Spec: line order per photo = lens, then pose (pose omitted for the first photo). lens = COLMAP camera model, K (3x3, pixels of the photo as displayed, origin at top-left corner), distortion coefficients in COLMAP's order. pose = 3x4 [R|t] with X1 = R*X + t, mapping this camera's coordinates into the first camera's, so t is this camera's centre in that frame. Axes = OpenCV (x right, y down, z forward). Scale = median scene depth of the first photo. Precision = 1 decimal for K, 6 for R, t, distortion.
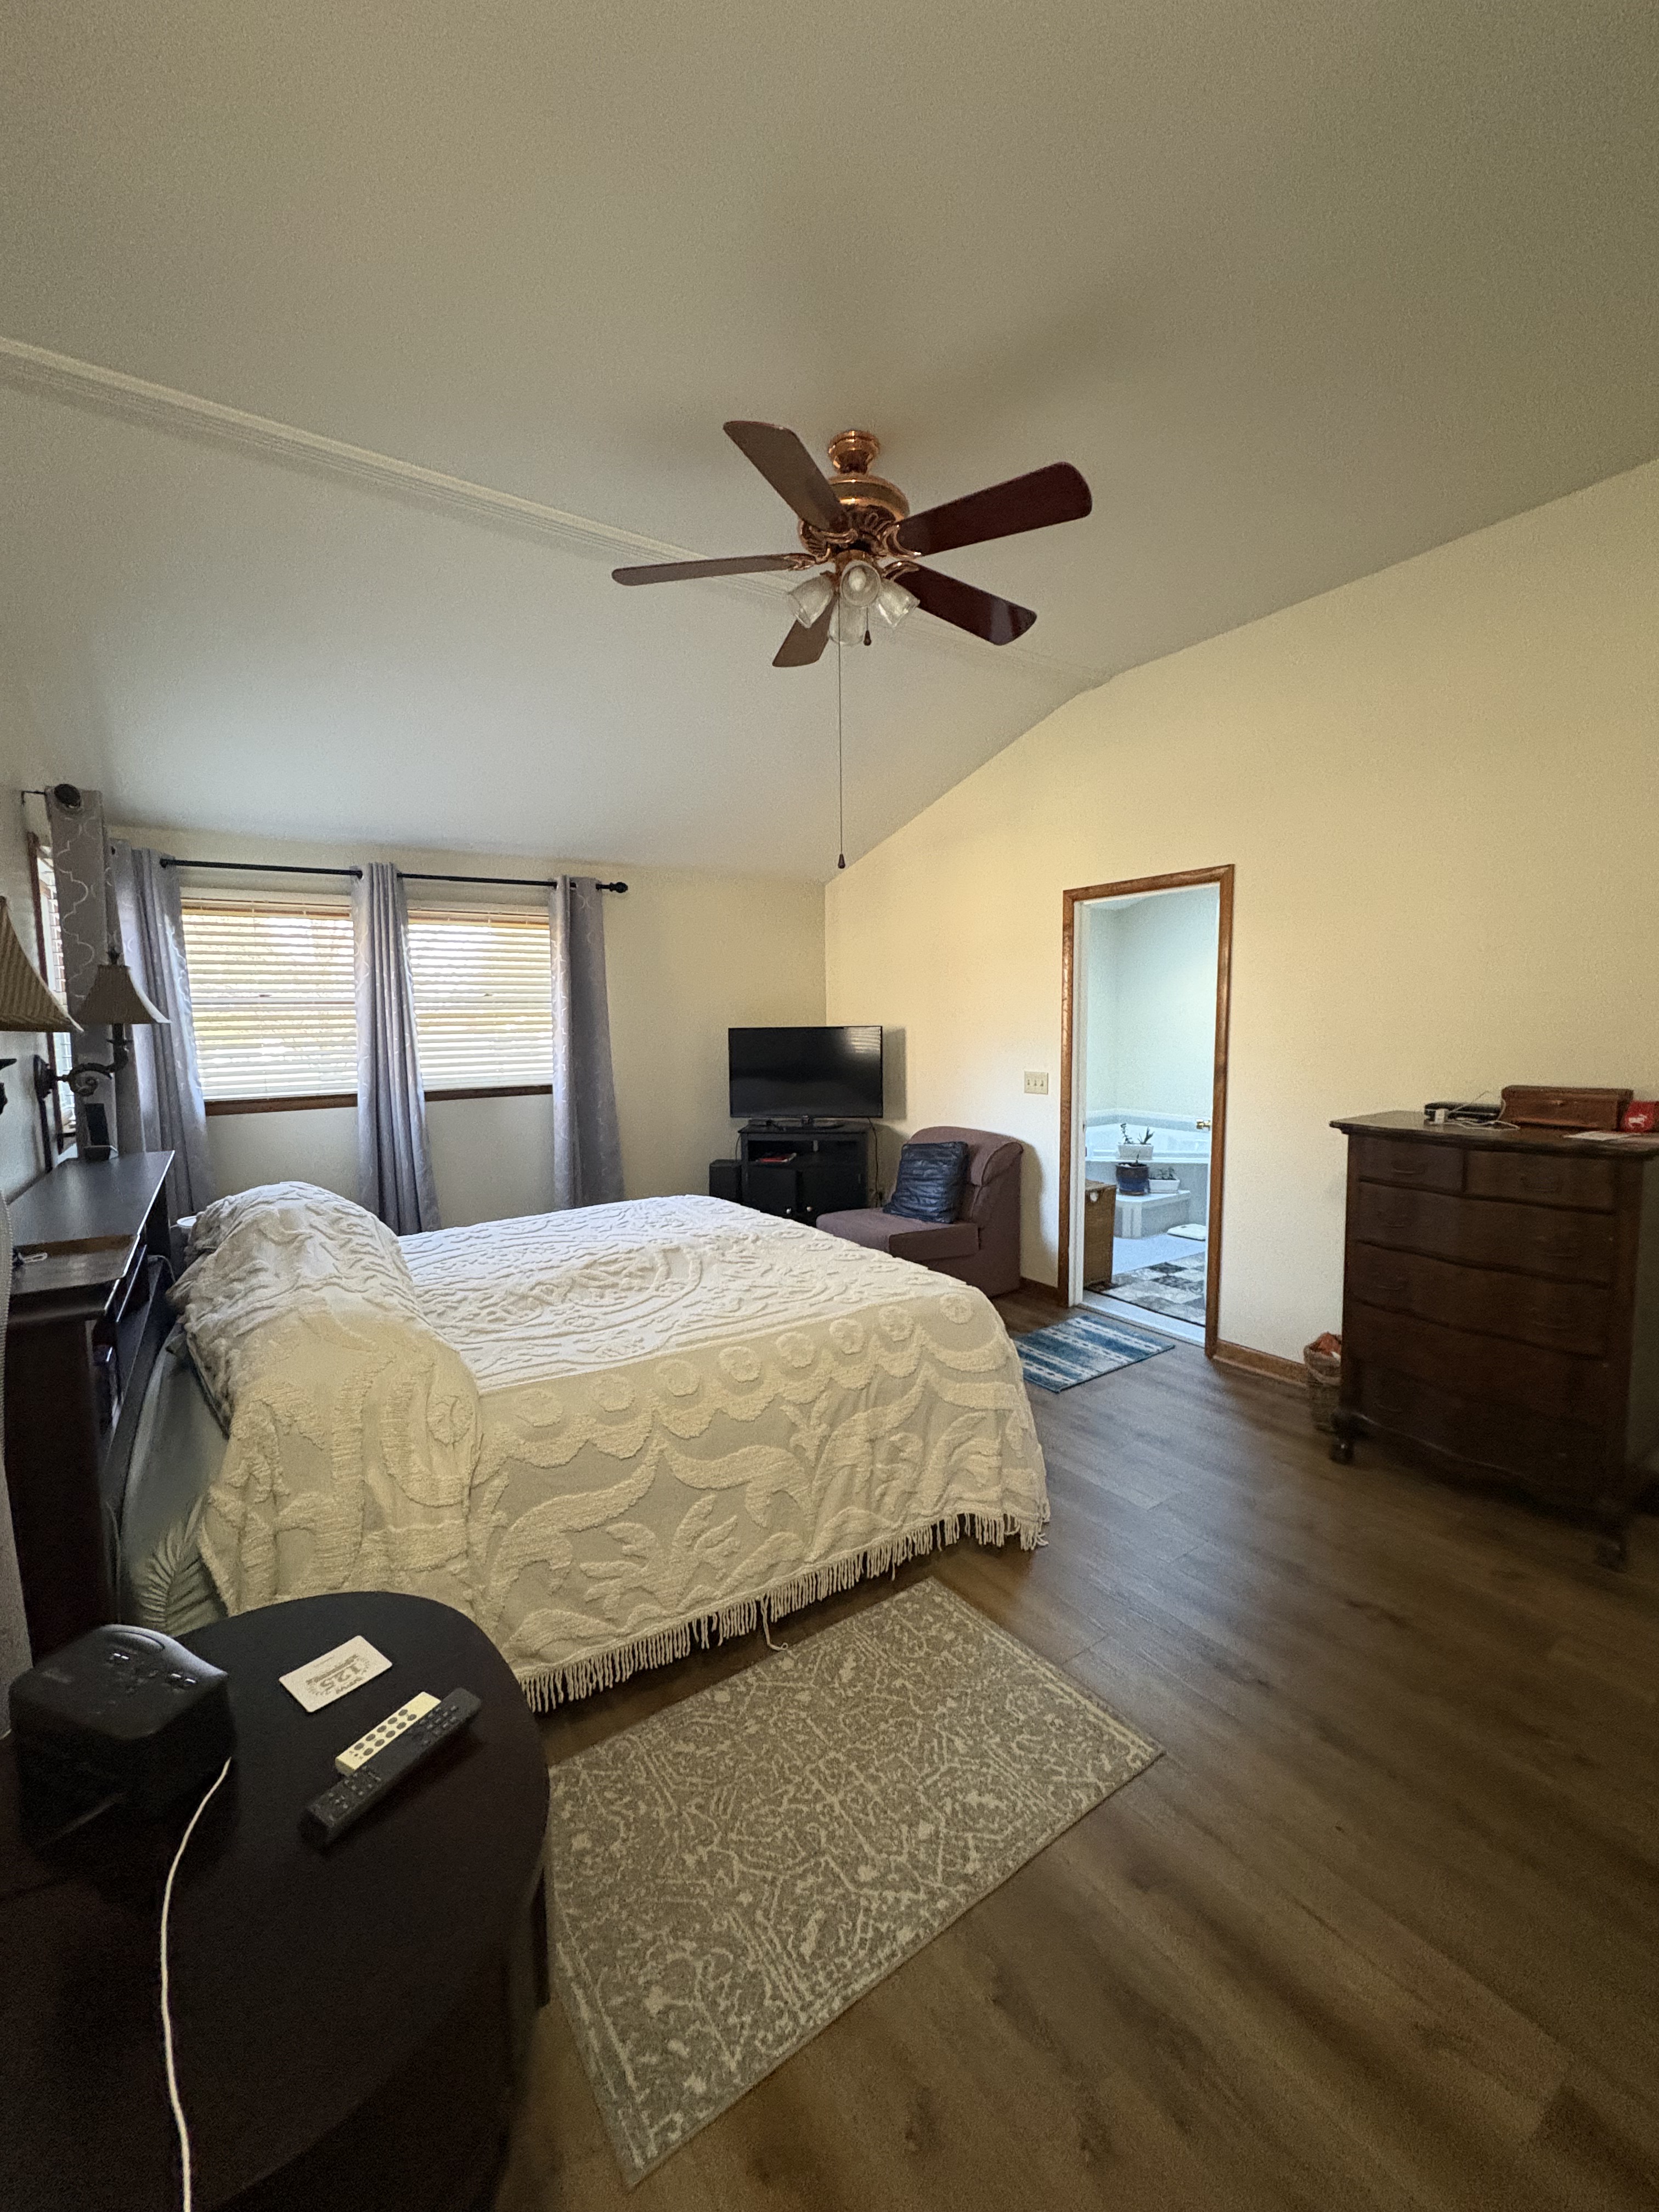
lens RADIAL K [[883.7, 0, 819.5], [0, 883.7, 1101.9], [0, 0, 1]] dist [0.023121, 0.000420]
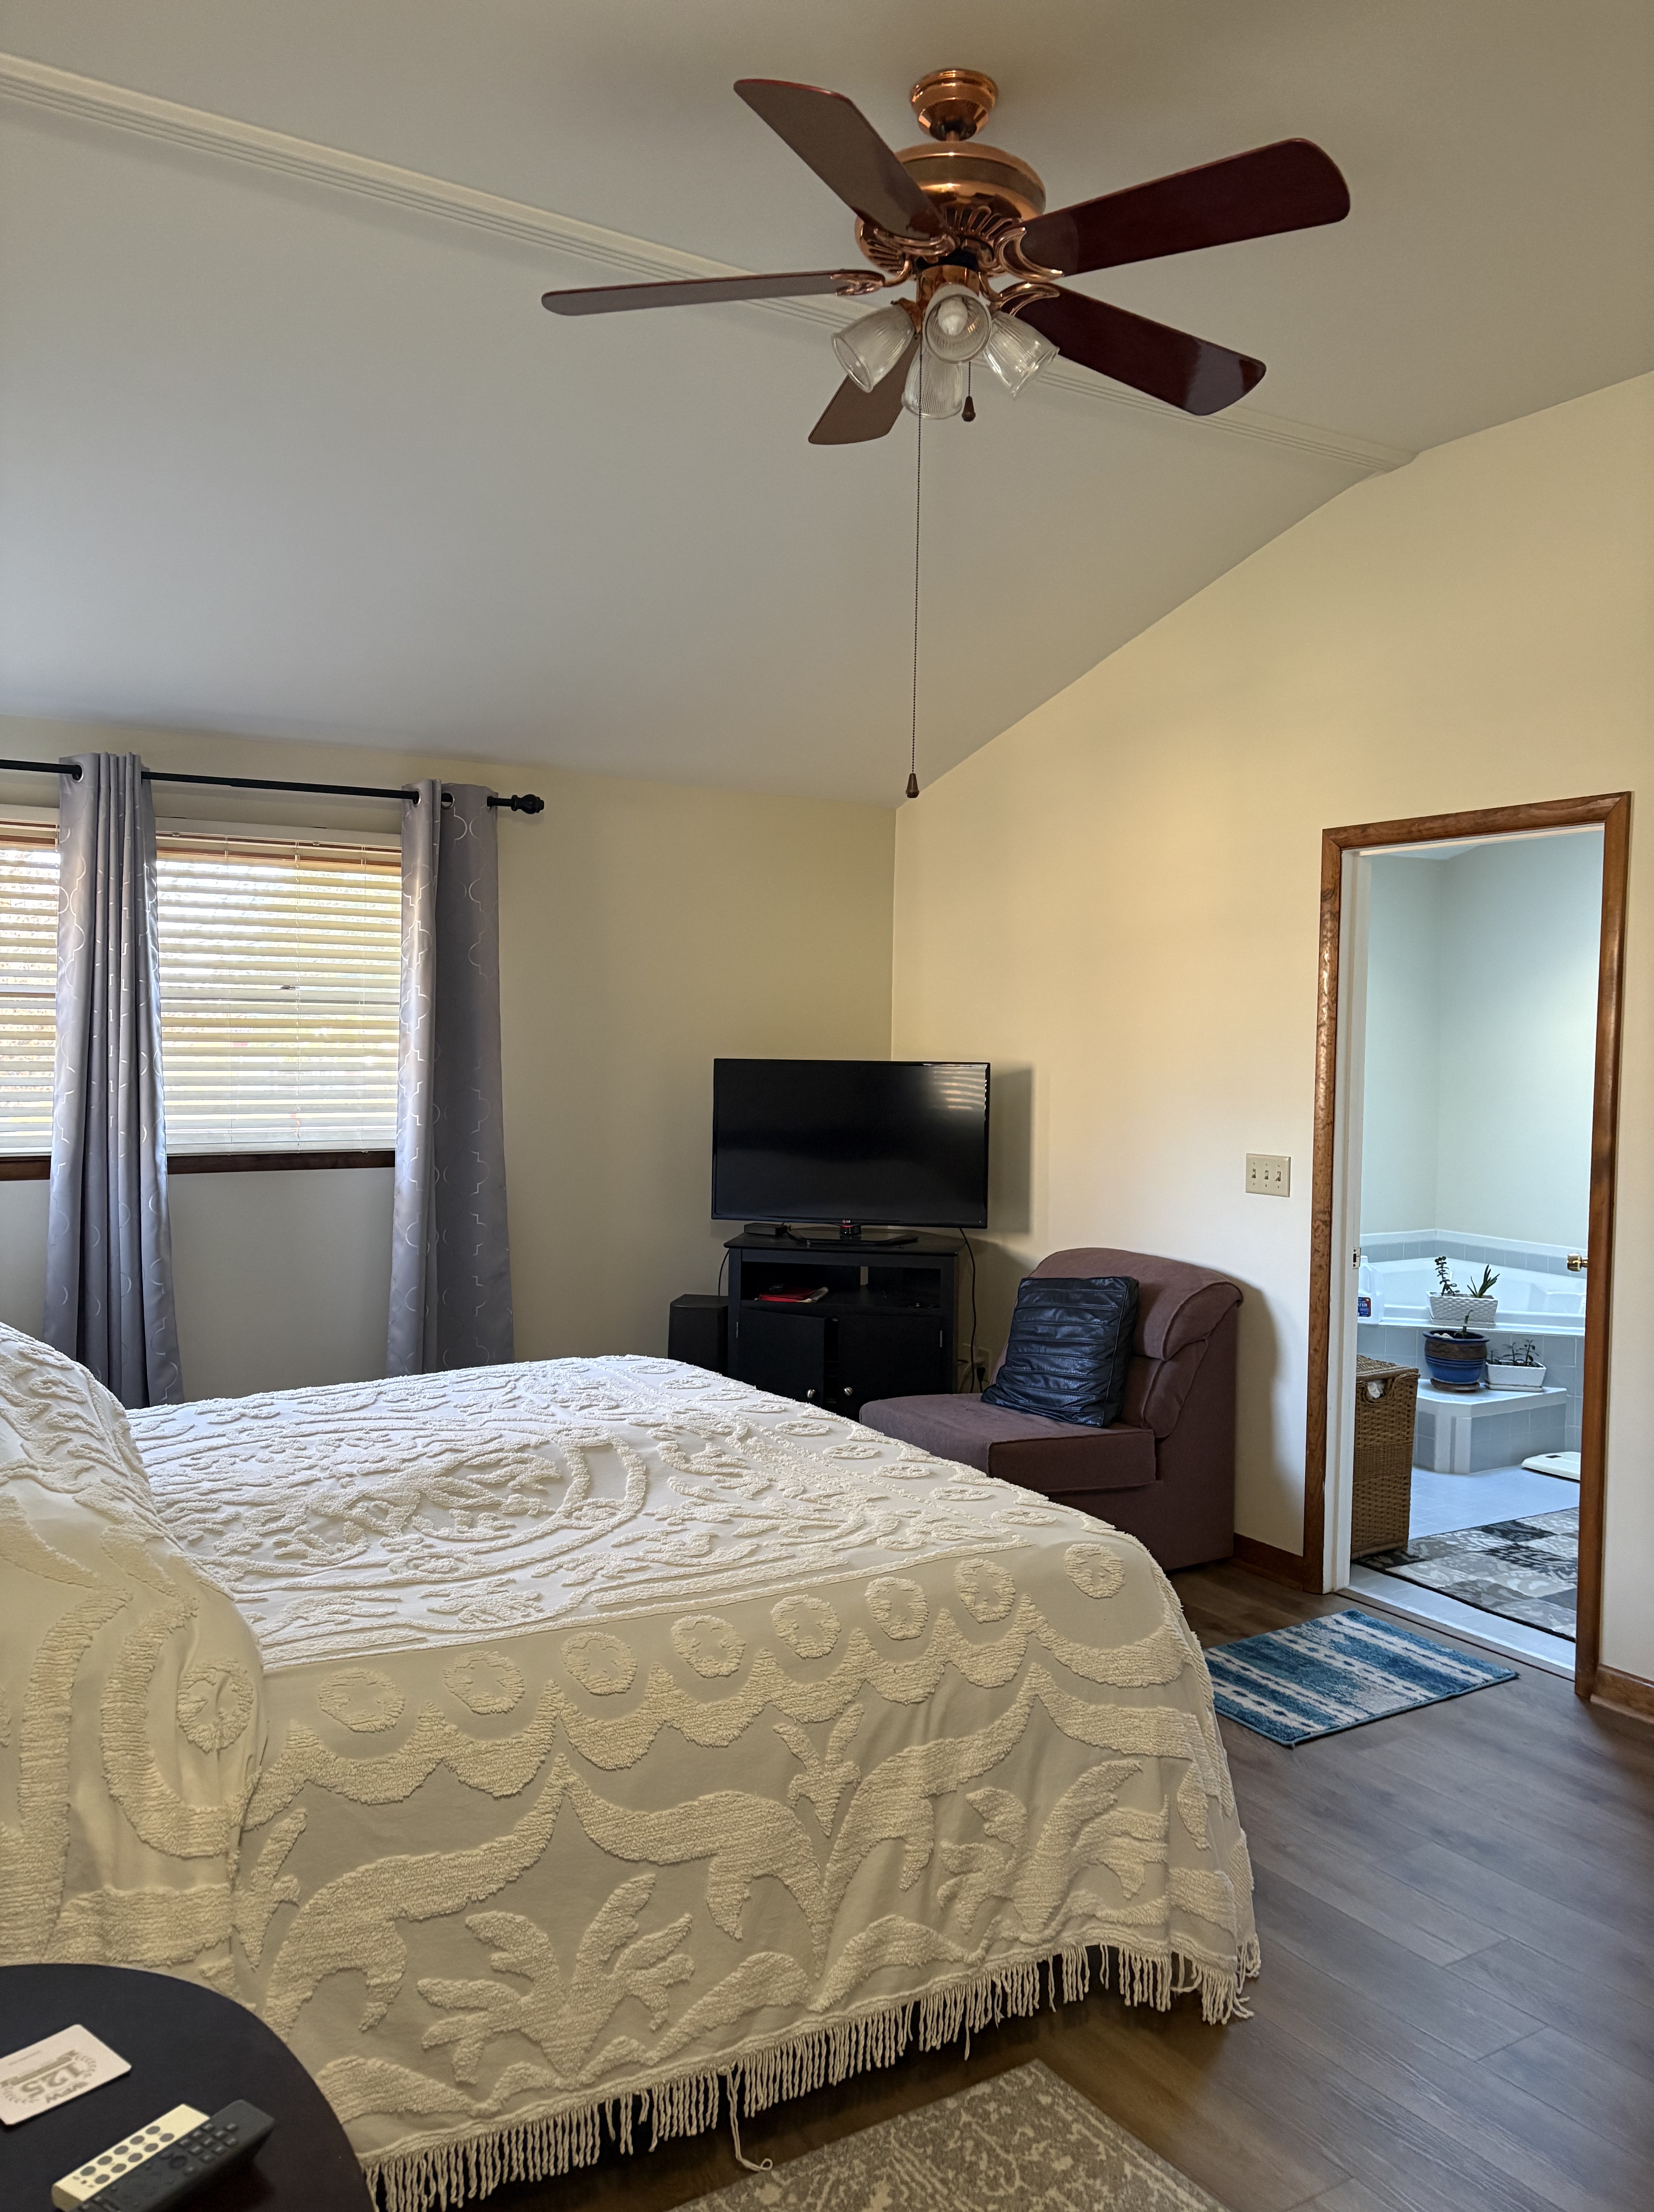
lens RADIAL K [[1687.0, 0, 829.4], [0, 1687.0, 1098.7], [0, 0, 1]] dist [0.080591, -0.026204]
pose [[0.998943, 0.030134, -0.034703, 0.015043], [-0.032114, 0.997802, -0.057961, 0.002158], [0.032880, 0.059014, 0.997715, -0.105821]]
